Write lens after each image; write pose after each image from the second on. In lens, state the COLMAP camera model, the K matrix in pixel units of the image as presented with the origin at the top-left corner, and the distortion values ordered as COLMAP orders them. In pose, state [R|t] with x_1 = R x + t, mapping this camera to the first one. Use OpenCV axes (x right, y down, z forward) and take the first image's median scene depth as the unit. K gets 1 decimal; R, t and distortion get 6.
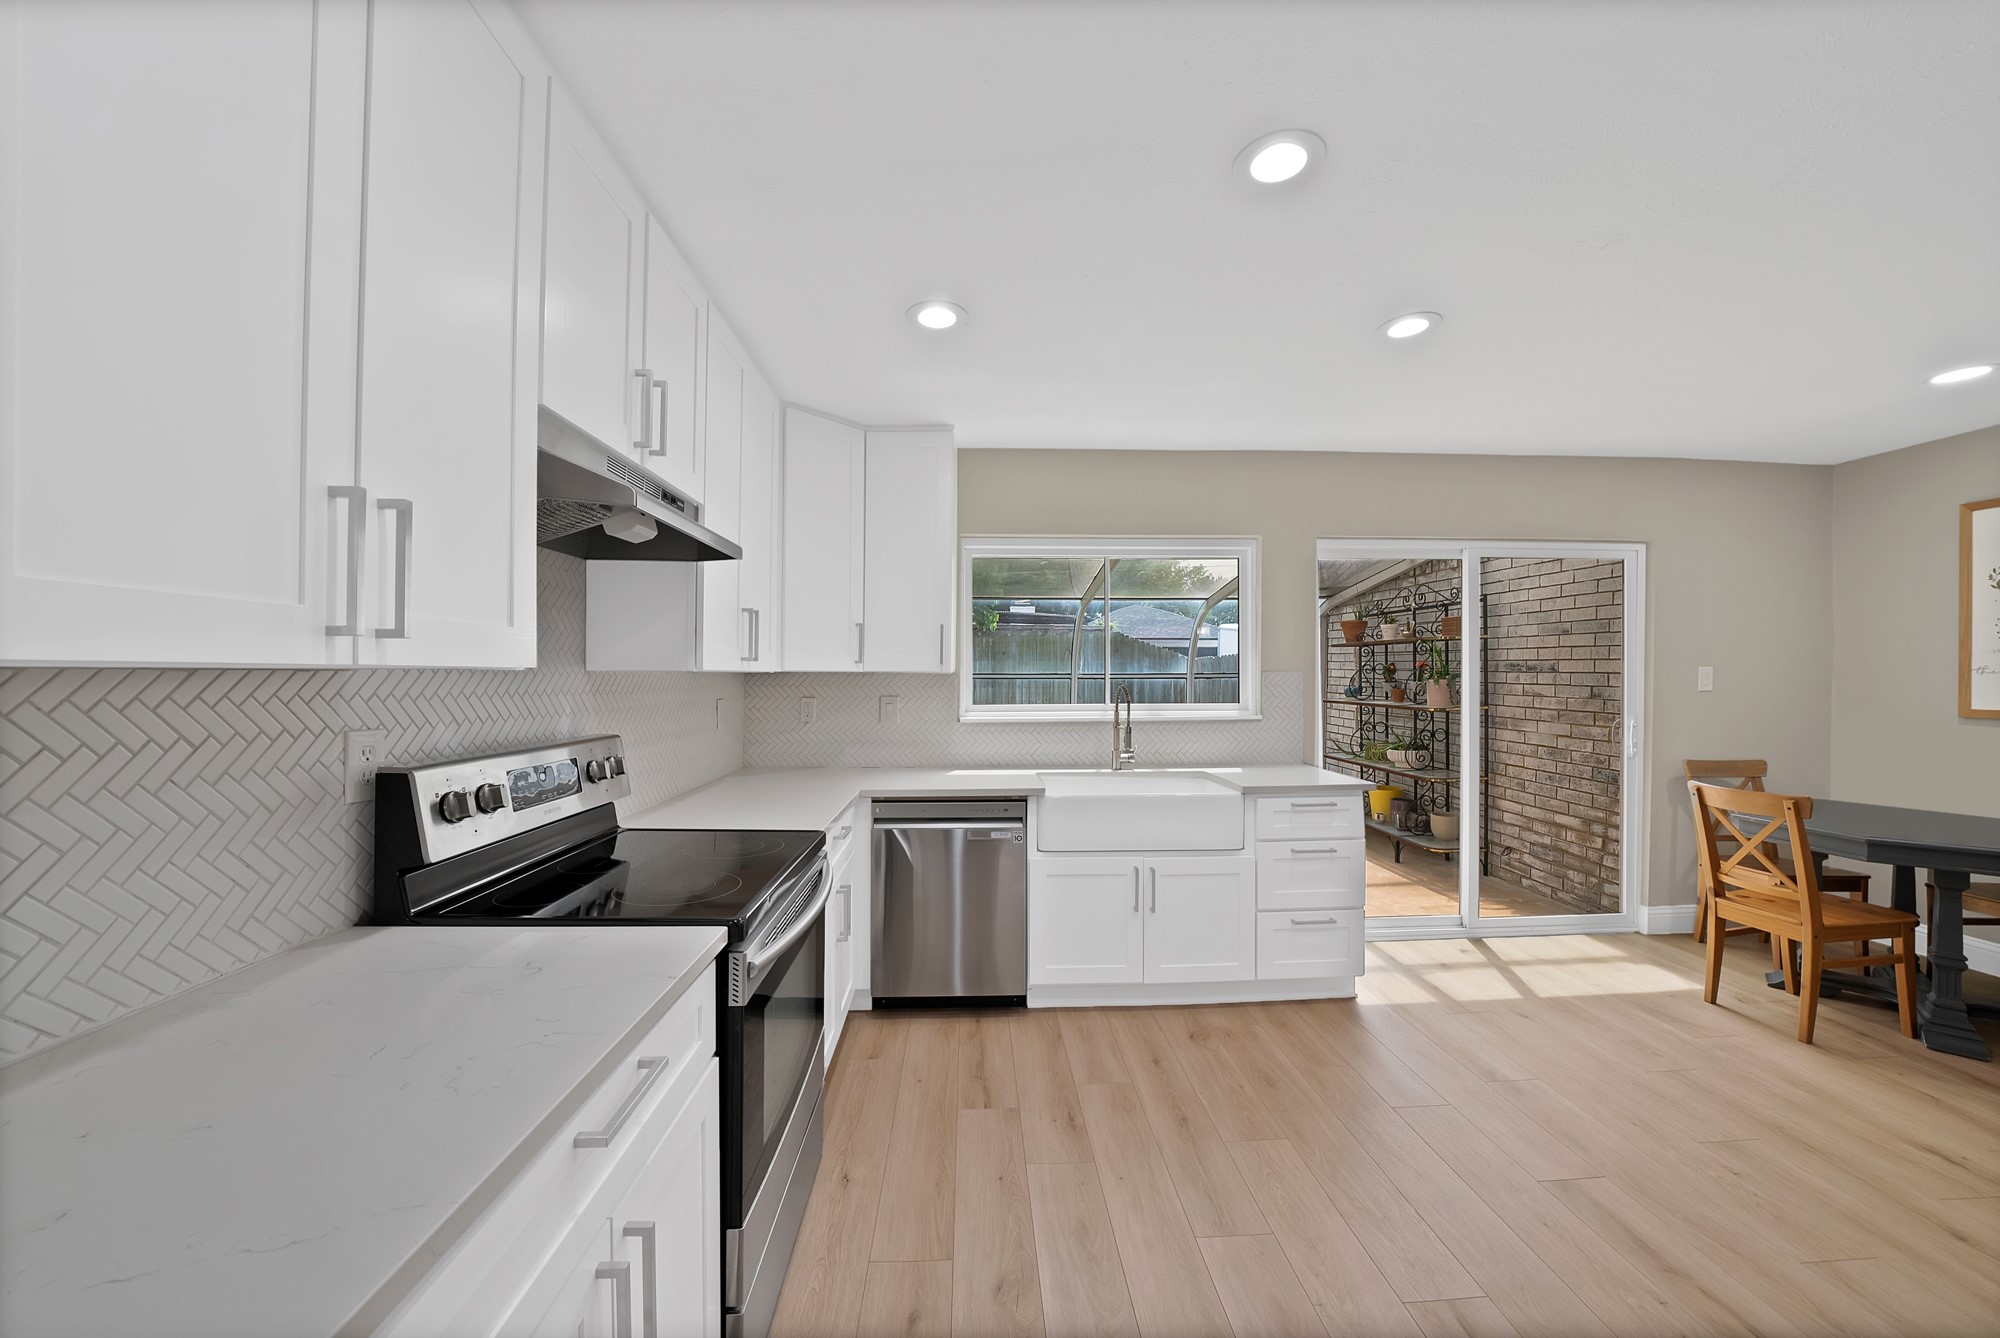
lens RADIAL K [[725.0, 0, 998.4], [0, 725.0, 674.5], [0, 0, 1]] dist [-0.022244, 0.001793]
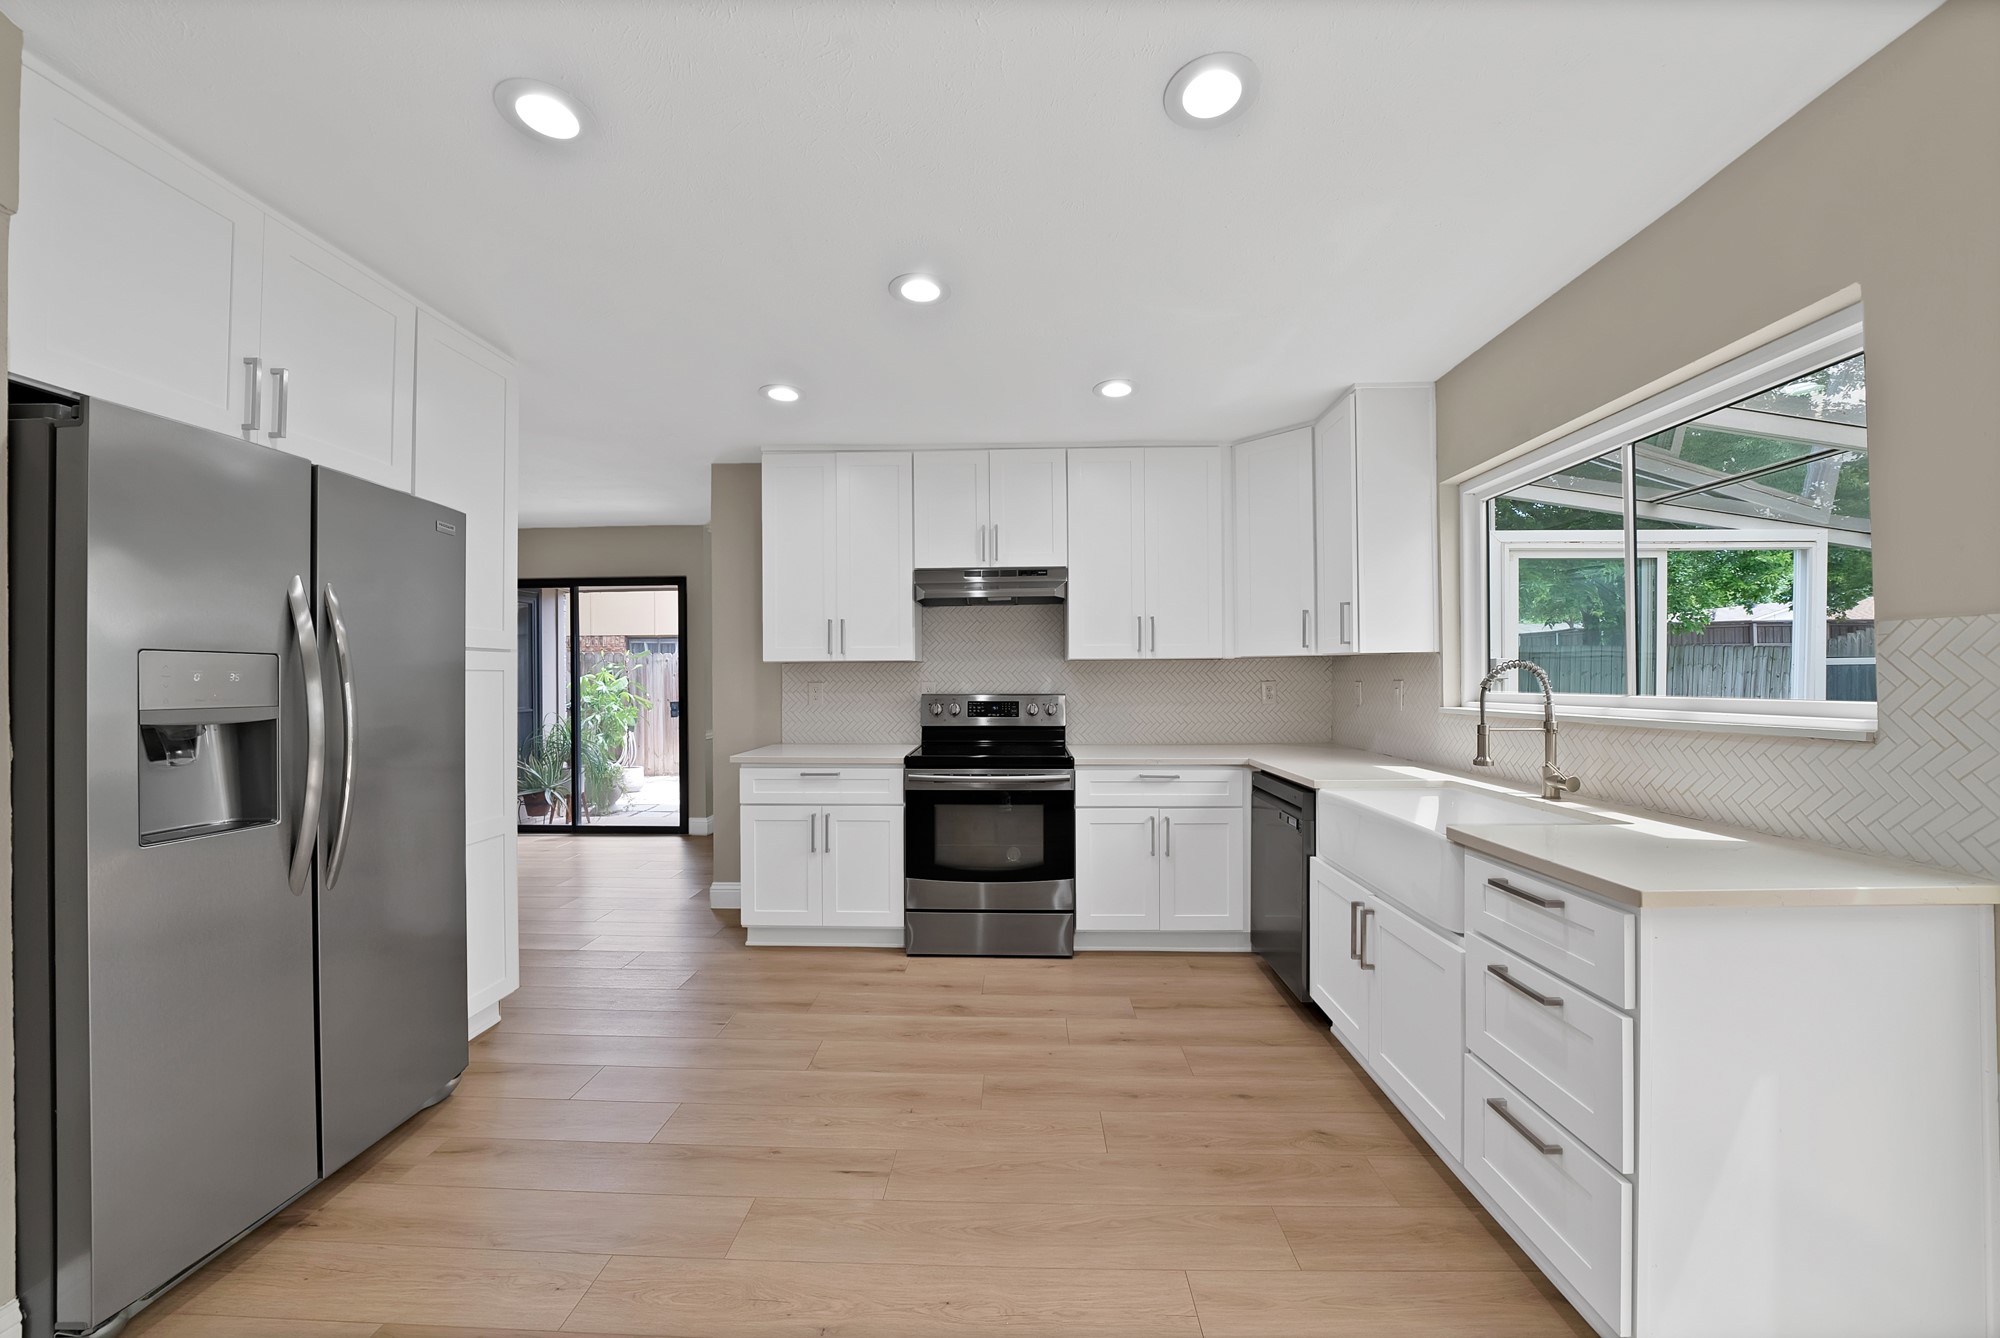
lens RADIAL K [[725.0, 0, 999.7], [0, 725.0, 668.7], [0, 0, 1]] dist [-0.022244, 0.001793]
pose [[-0.077620, -0.012769, -0.996901, 0.791343], [0.007726, 0.999880, -0.013409, 0.023943], [0.996953, -0.008743, -0.077512, 0.556181]]
